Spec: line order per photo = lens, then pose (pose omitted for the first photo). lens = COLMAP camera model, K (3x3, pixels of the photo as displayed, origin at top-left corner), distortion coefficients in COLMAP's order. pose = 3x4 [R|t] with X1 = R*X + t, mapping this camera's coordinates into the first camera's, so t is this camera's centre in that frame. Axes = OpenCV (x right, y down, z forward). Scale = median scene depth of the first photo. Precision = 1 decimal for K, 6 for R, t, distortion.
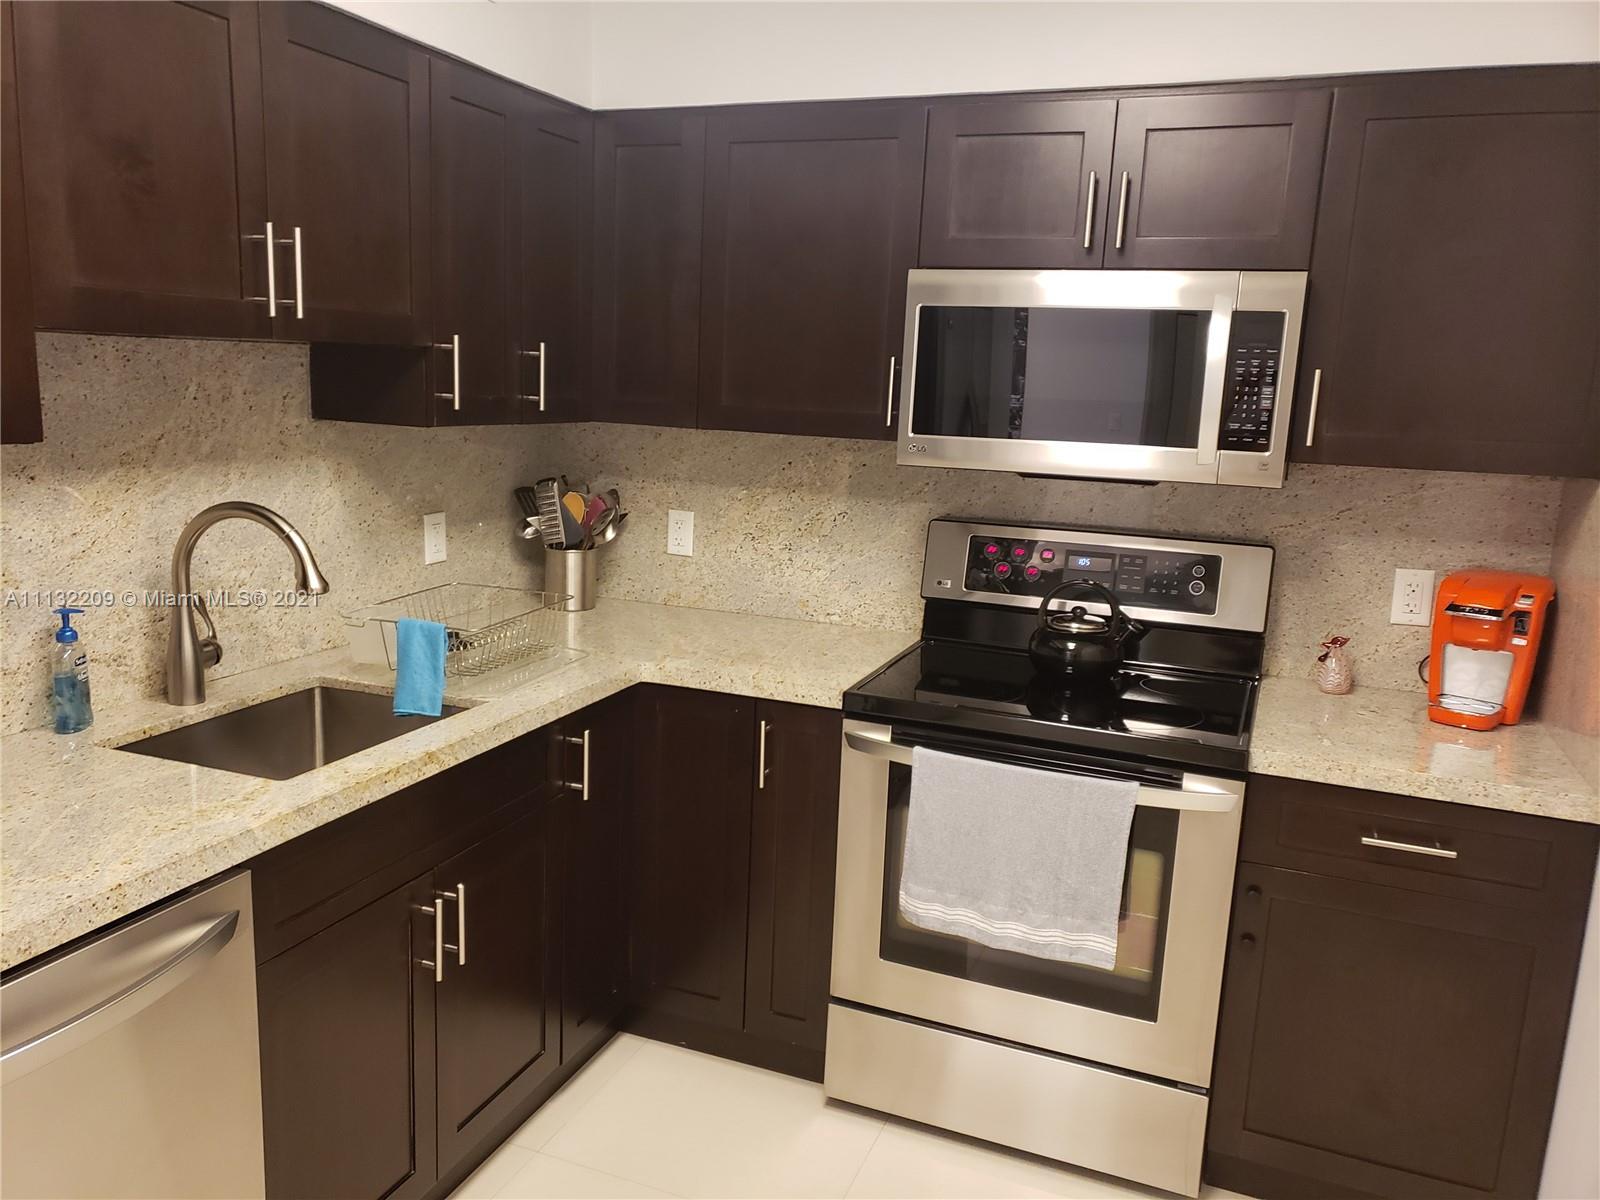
lens RADIAL K [[1233.4, 0, 785.3], [0, 1233.4, 592.7], [0, 0, 1]] dist [0.030165, -0.017869]
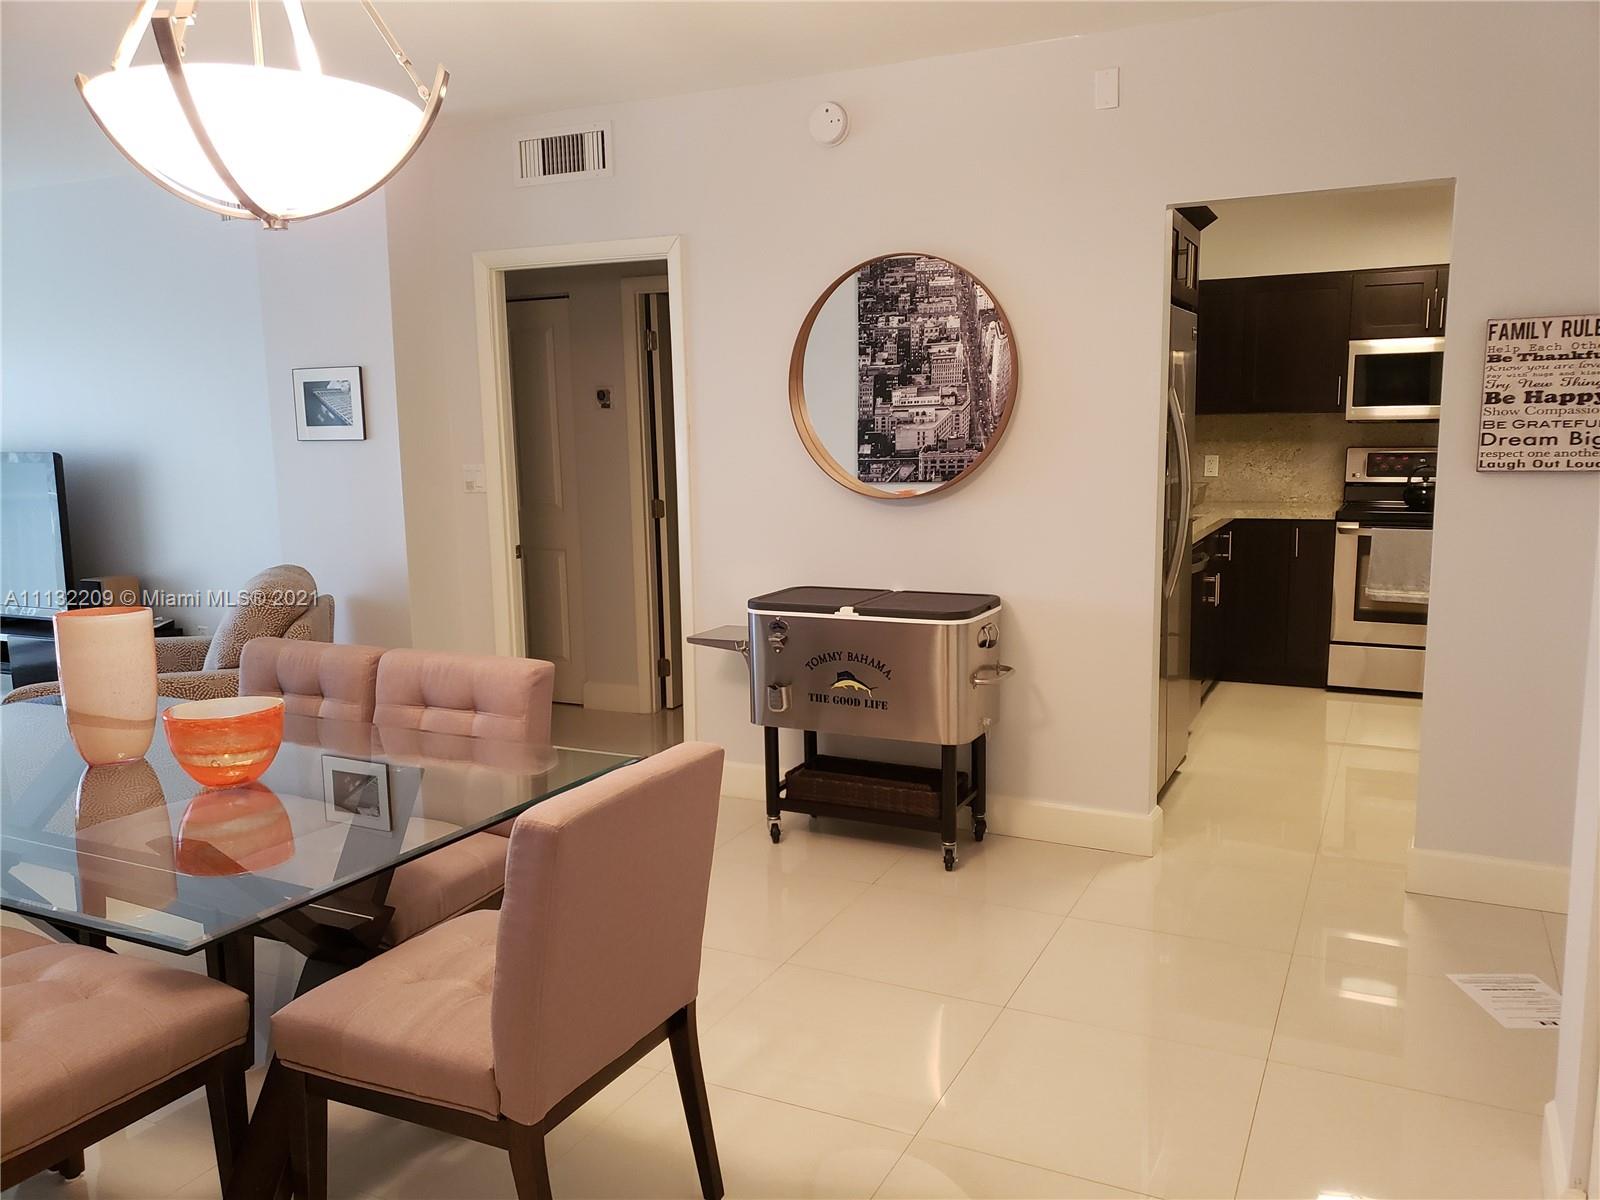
lens RADIAL K [[1233.4, 0, 813.1], [0, 1233.4, 606.5], [0, 0, 1]] dist [0.030165, -0.017869]
pose [[0.995142, -0.048892, -0.085449, -0.763176], [0.046776, 0.998551, -0.026603, 0.276948], [0.086626, 0.022477, 0.995987, -1.510537]]
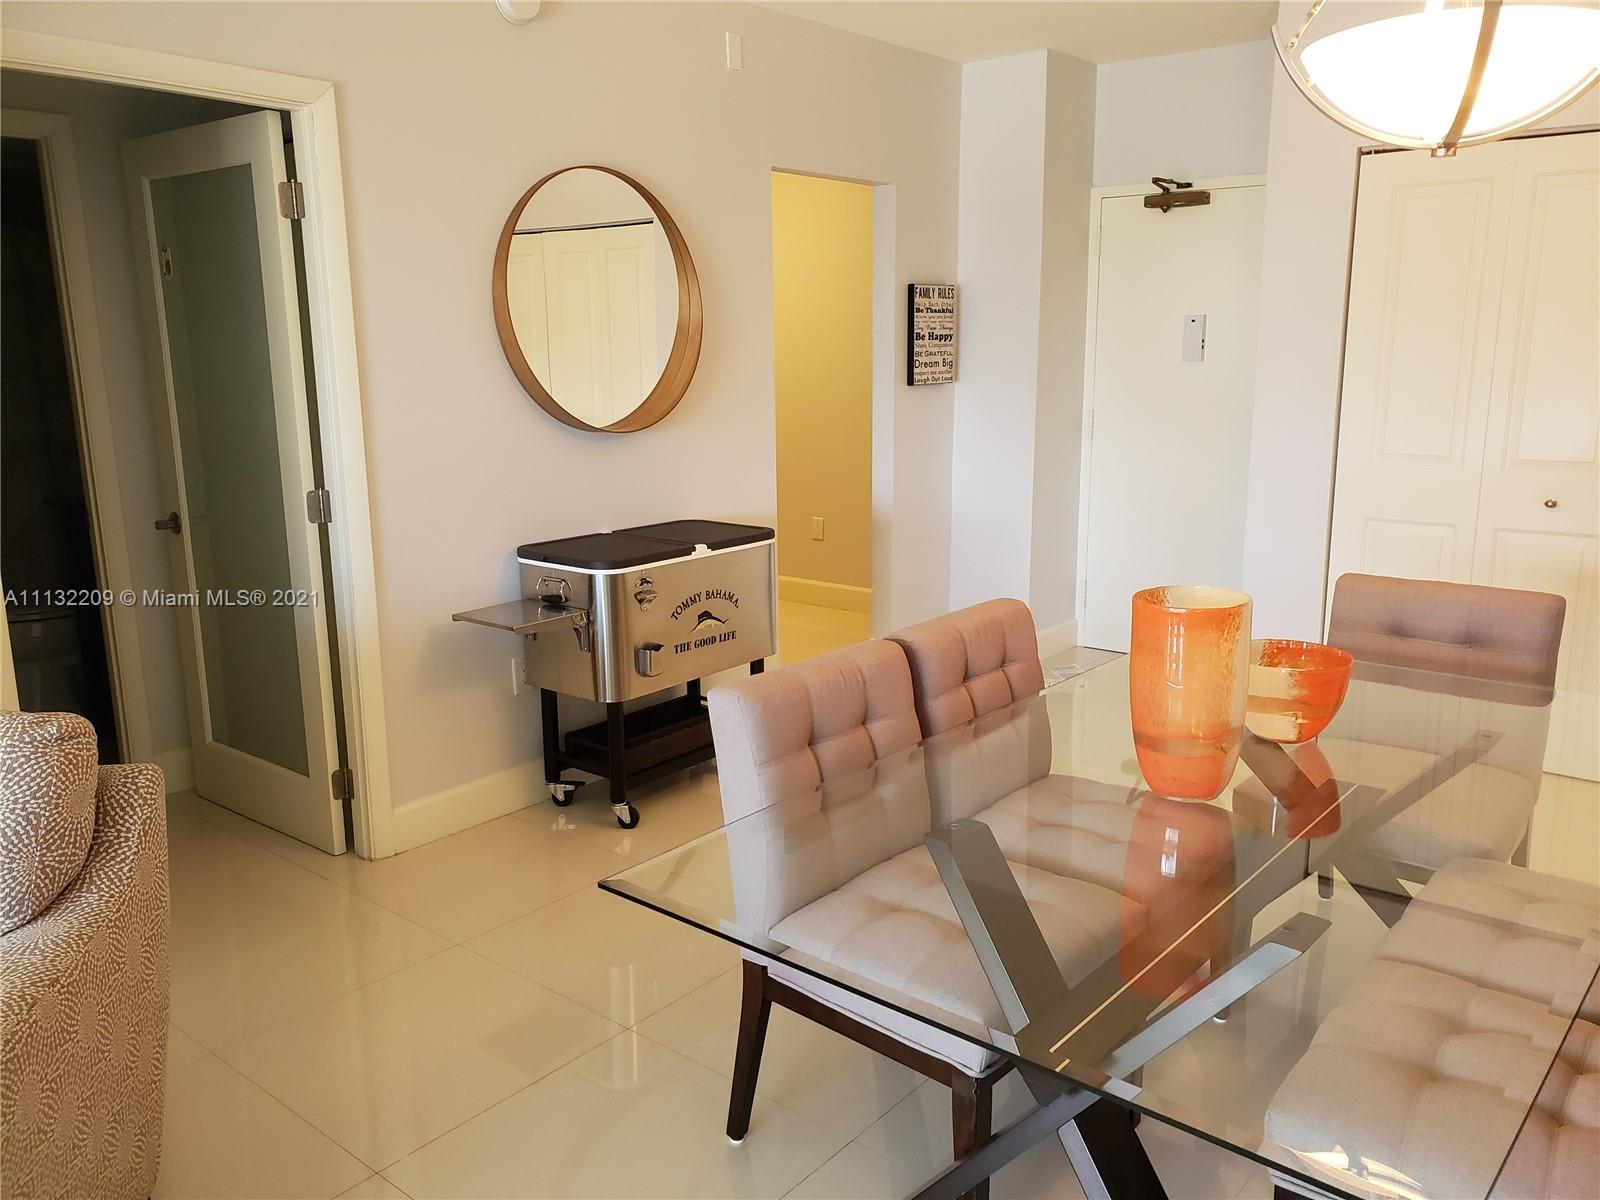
lens RADIAL K [[1233.4, 0, 798.5], [0, 1233.4, 612.5], [0, 0, 1]] dist [0.030165, -0.017869]
pose [[0.321052, -0.254575, 0.912205, -2.183927], [0.184580, 0.961544, 0.203381, 0.037151], [-0.928900, 0.103079, 0.355695, -0.608438]]
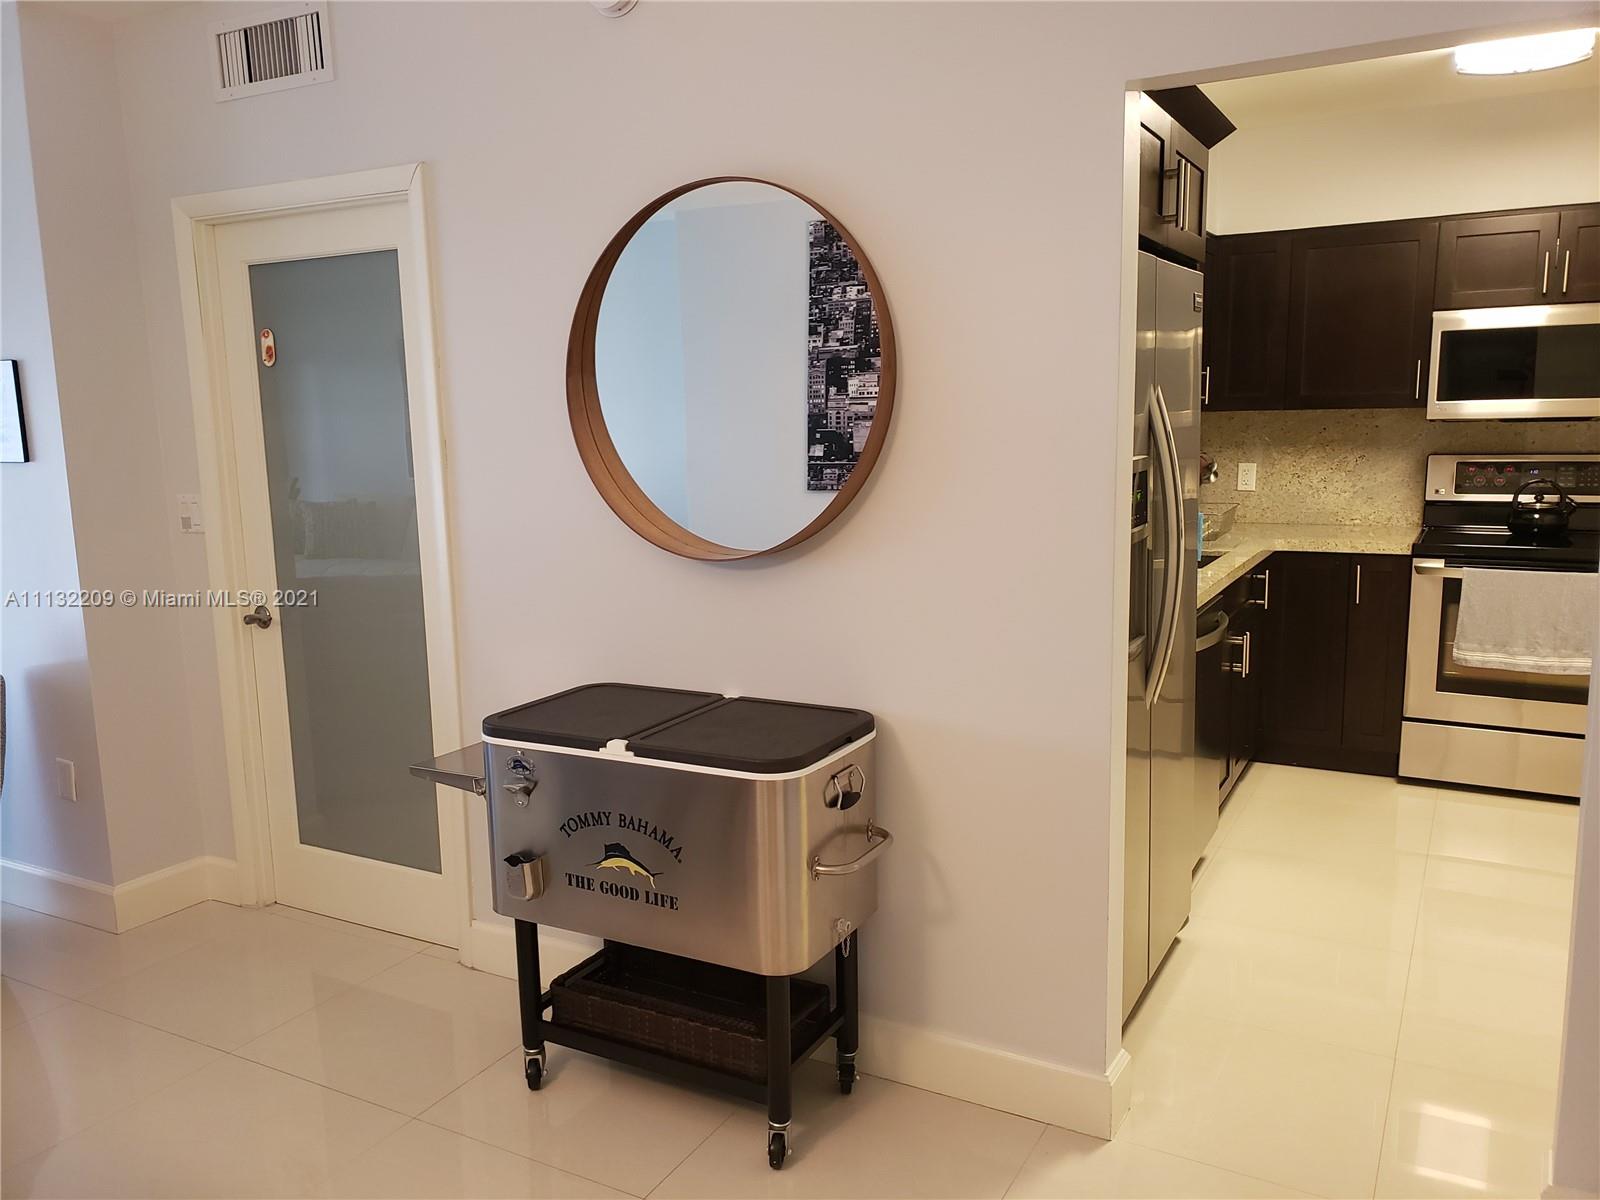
lens RADIAL K [[1233.4, 0, 797.6], [0, 1233.4, 590.0], [0, 0, 1]] dist [0.030165, -0.017869]
pose [[0.988846, -0.044920, -0.142004, -0.571426], [0.041826, 0.998820, -0.024702, 0.149815], [0.142946, 0.018487, 0.989558, -0.914140]]
